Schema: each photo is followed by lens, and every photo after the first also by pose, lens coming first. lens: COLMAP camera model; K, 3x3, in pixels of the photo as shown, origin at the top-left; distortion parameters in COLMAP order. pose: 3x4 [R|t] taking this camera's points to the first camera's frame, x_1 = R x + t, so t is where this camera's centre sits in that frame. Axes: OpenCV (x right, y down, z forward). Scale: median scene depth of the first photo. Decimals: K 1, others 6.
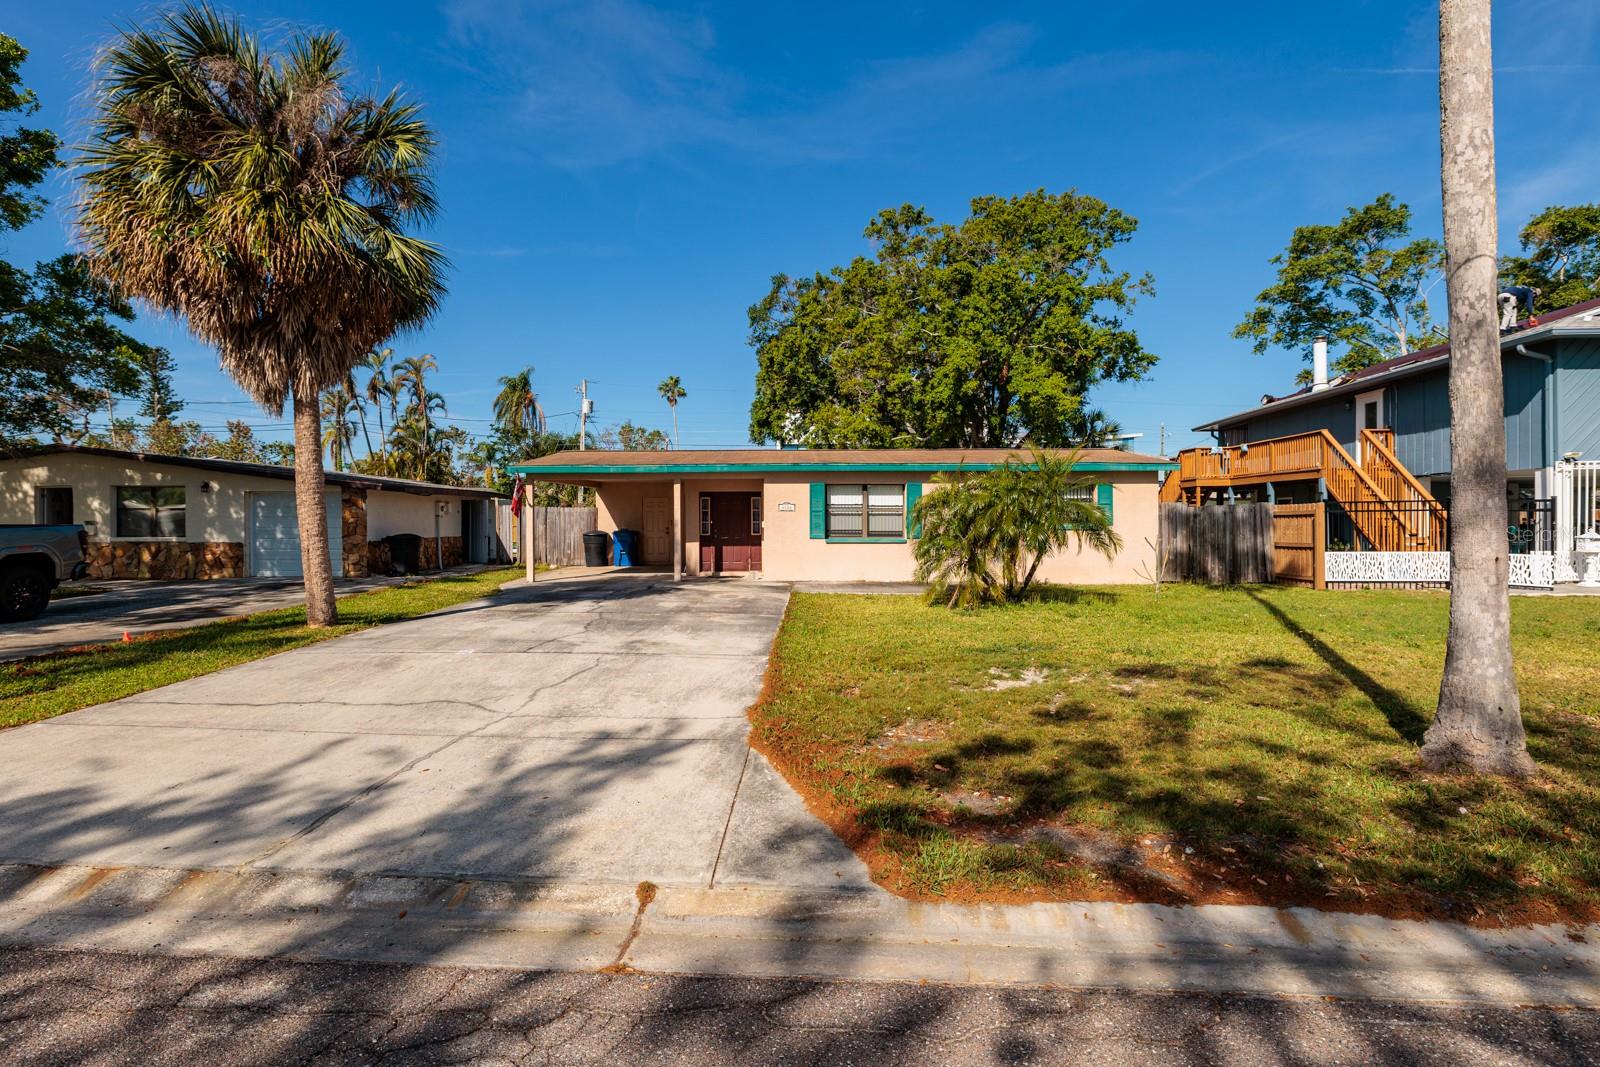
lens RADIAL K [[781.6, 0, 810.0], [0, 781.6, 521.5], [0, 0, 1]] dist [0.002278, -0.001689]
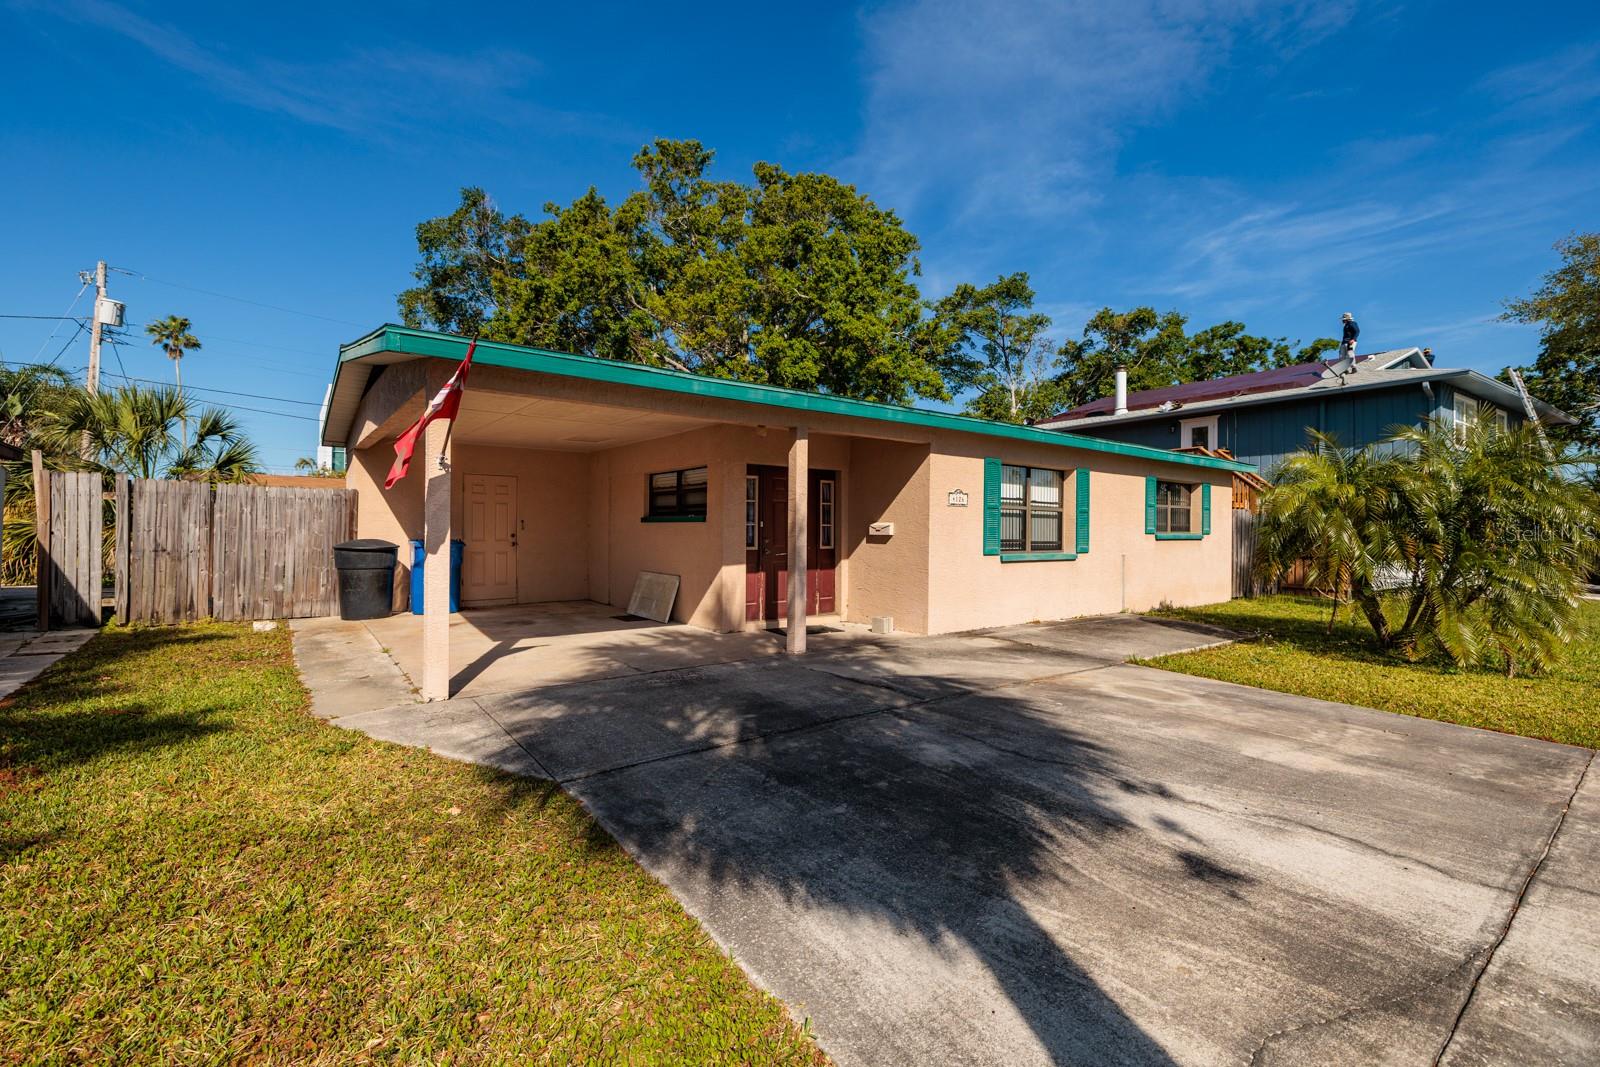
lens RADIAL K [[688.1, 0, 792.0], [0, 688.1, 531.9], [0, 0, 1]] dist [0.008915, -0.002316]
pose [[0.797338, 0.010137, 0.603447, -0.407681], [-0.010165, 0.999943, -0.003367, 0.007911], [-0.603447, -0.003449, 0.797396, 0.675254]]
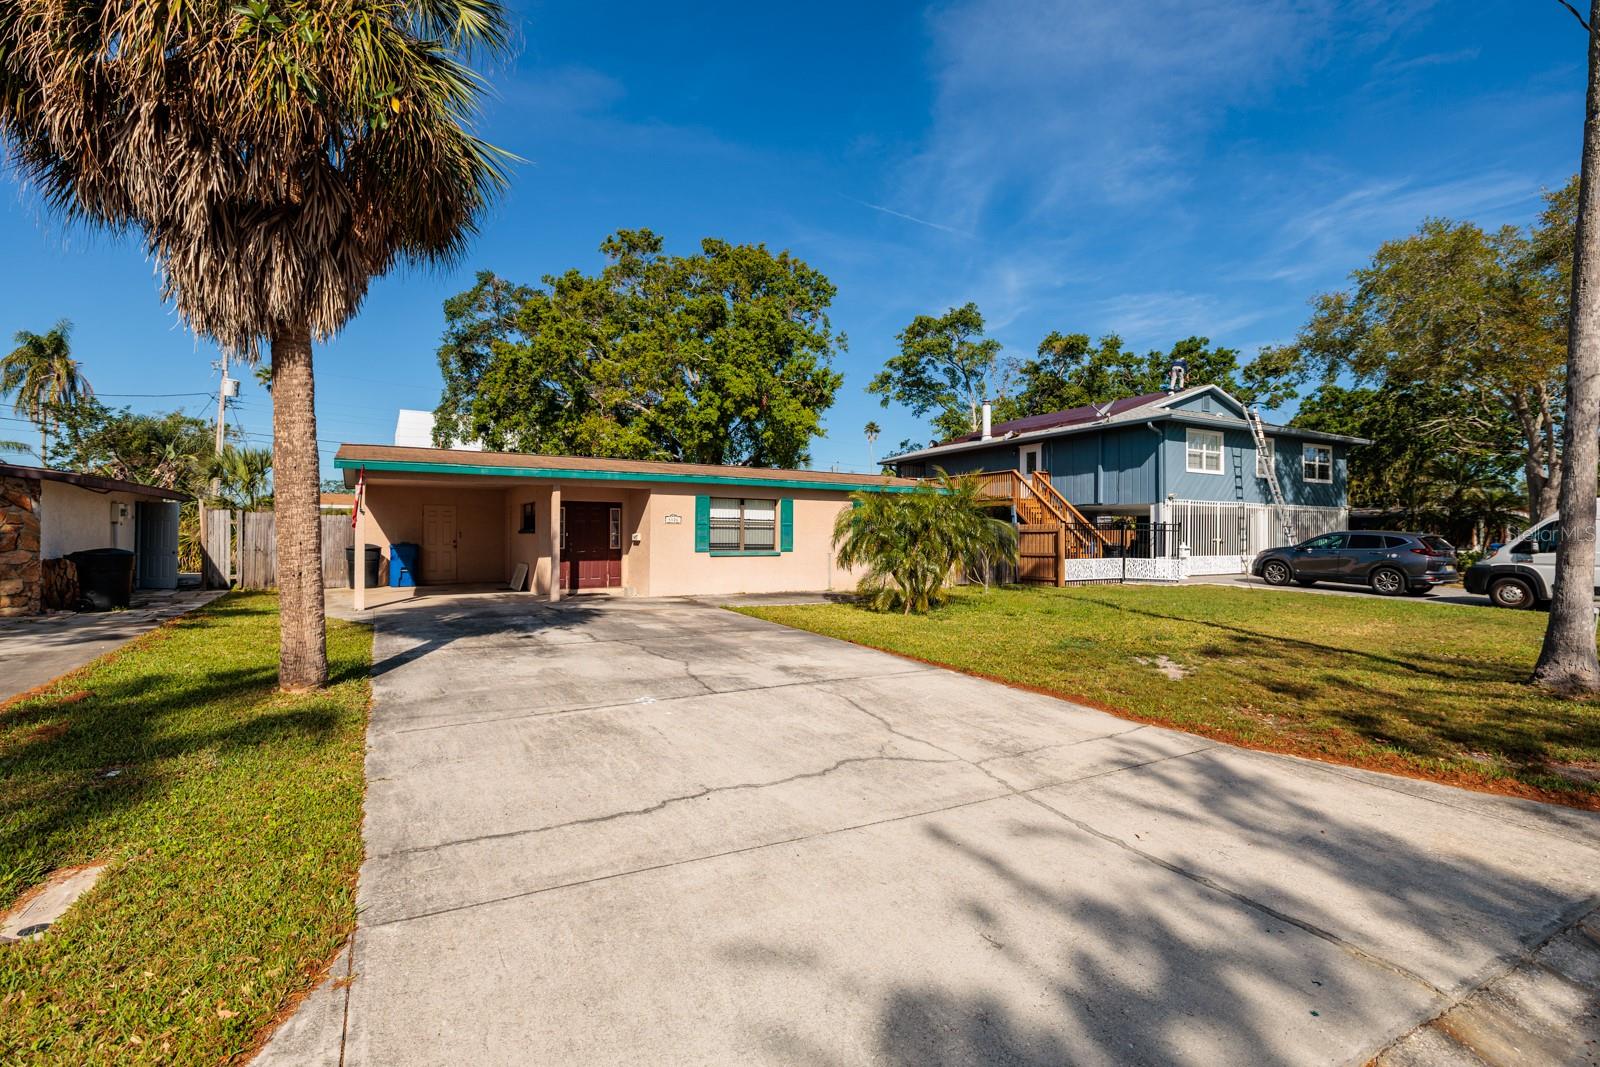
lens RADIAL K [[711.2, 0, 808.4], [0, 711.2, 530.4], [0, 0, 1]] dist [-0.014909, 0.003585]
pose [[0.846468, 0.010102, 0.532344, -0.350238], [-0.005927, 0.999937, -0.009551, 0.002585], [-0.532407, 0.004929, 0.846474, 0.167023]]
